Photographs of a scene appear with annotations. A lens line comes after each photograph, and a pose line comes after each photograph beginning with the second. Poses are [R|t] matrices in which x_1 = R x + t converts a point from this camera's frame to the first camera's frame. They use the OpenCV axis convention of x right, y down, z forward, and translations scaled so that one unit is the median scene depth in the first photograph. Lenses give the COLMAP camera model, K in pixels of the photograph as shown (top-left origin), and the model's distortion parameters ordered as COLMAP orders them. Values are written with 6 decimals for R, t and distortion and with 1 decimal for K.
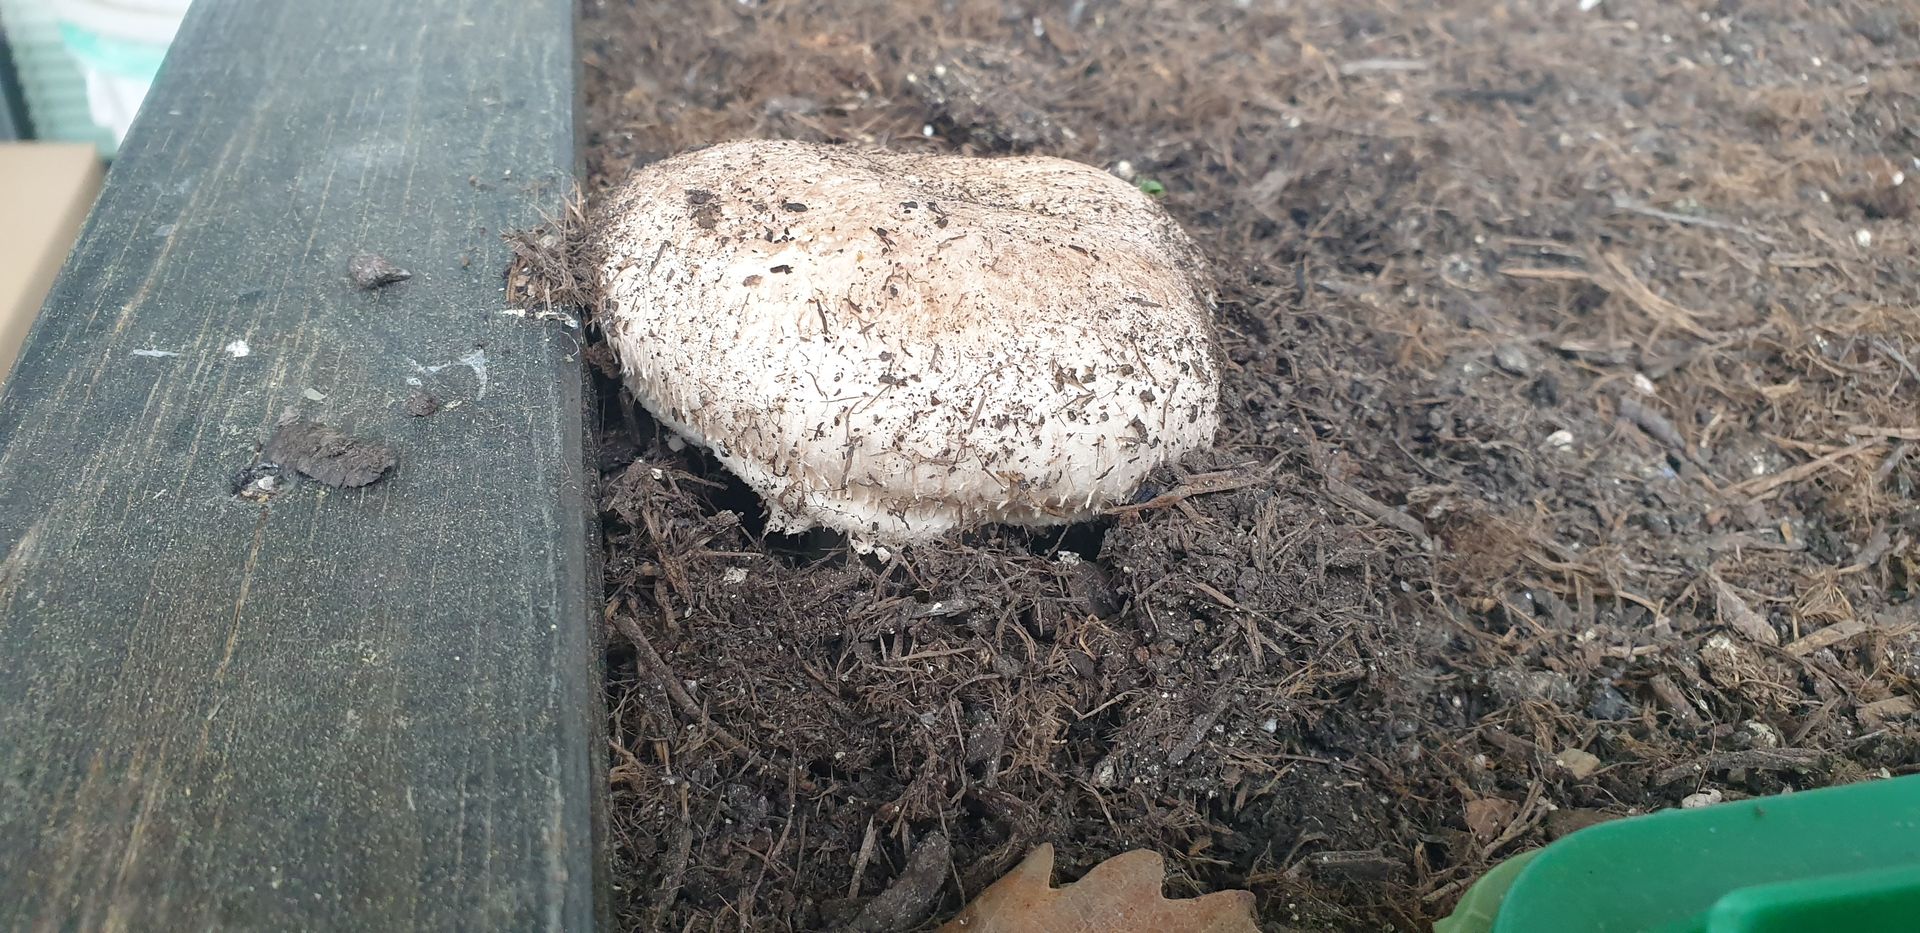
lens RADIAL K [[1512.2, 0, 960.0], [0, 1512.2, 466.5], [0, 0, 1]] dist [0.005230, -0.004895]
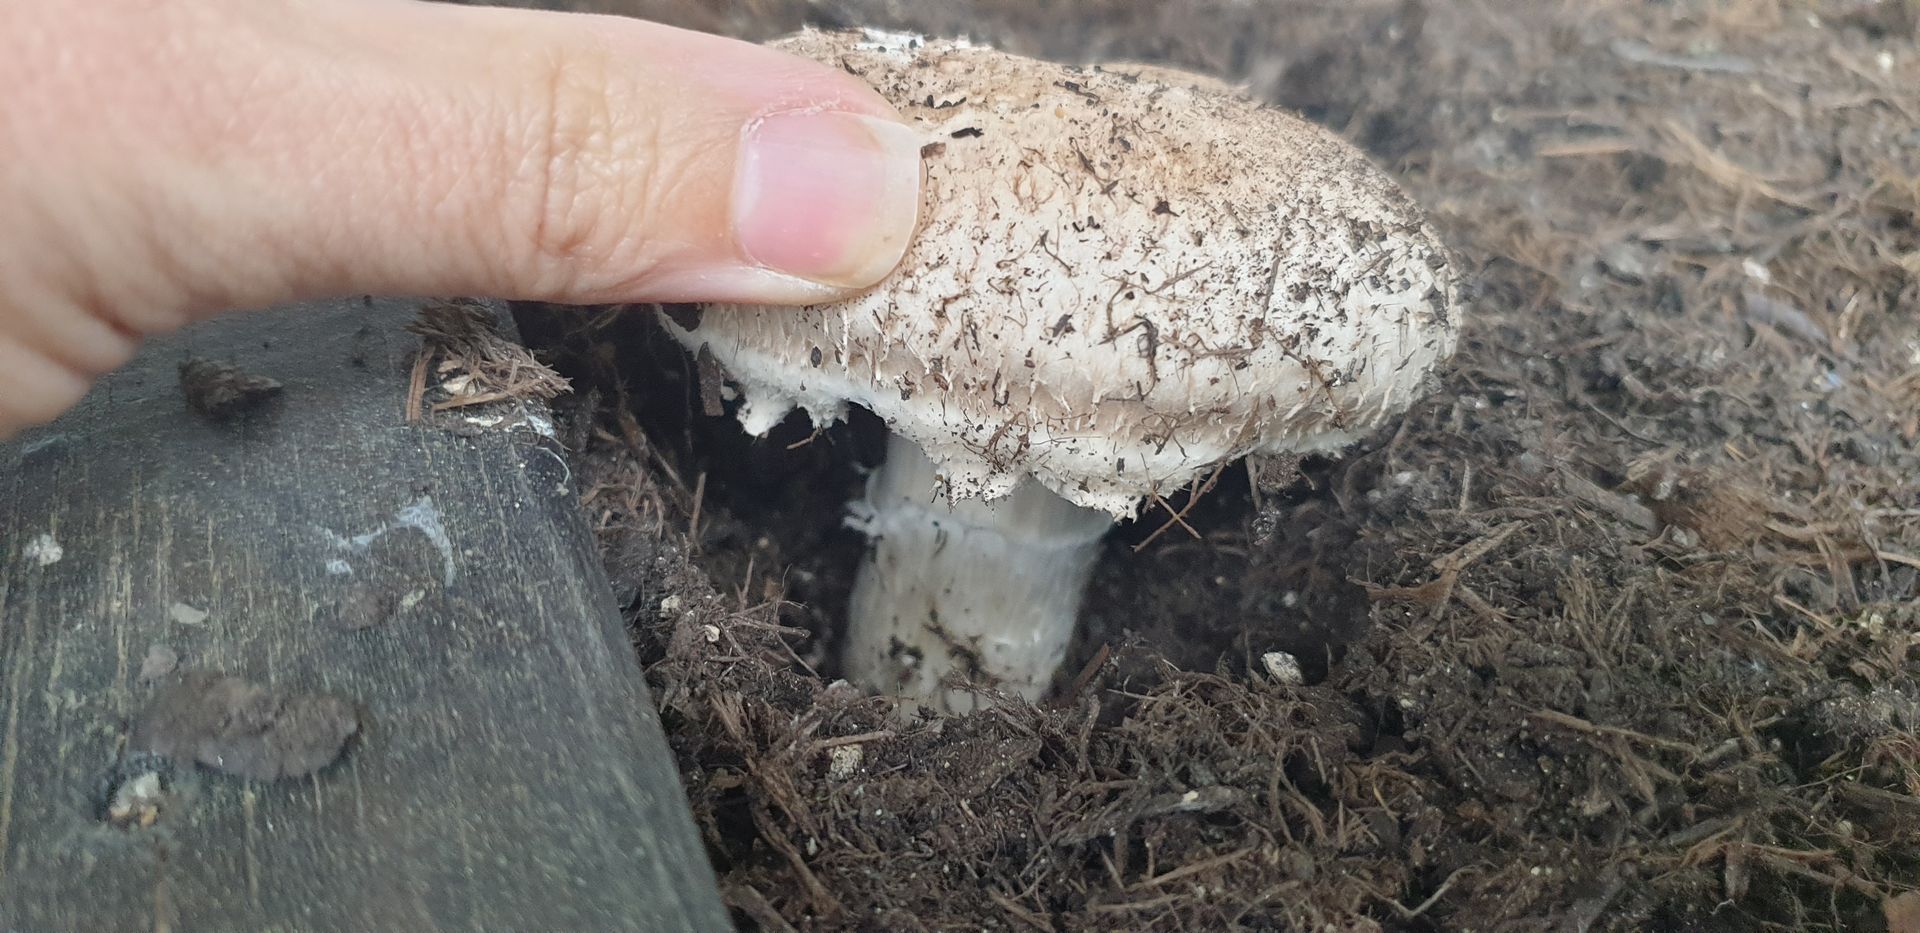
lens RADIAL K [[1598.8, 0, 960.0], [0, 1598.8, 466.5], [0, 0, 1]] dist [-0.117656, 0.197309]
pose [[0.982485, -0.143906, 0.118385, -0.150815], [0.137233, 0.988549, 0.062753, -0.090761], [-0.126060, -0.045408, 0.990983, 0.260968]]
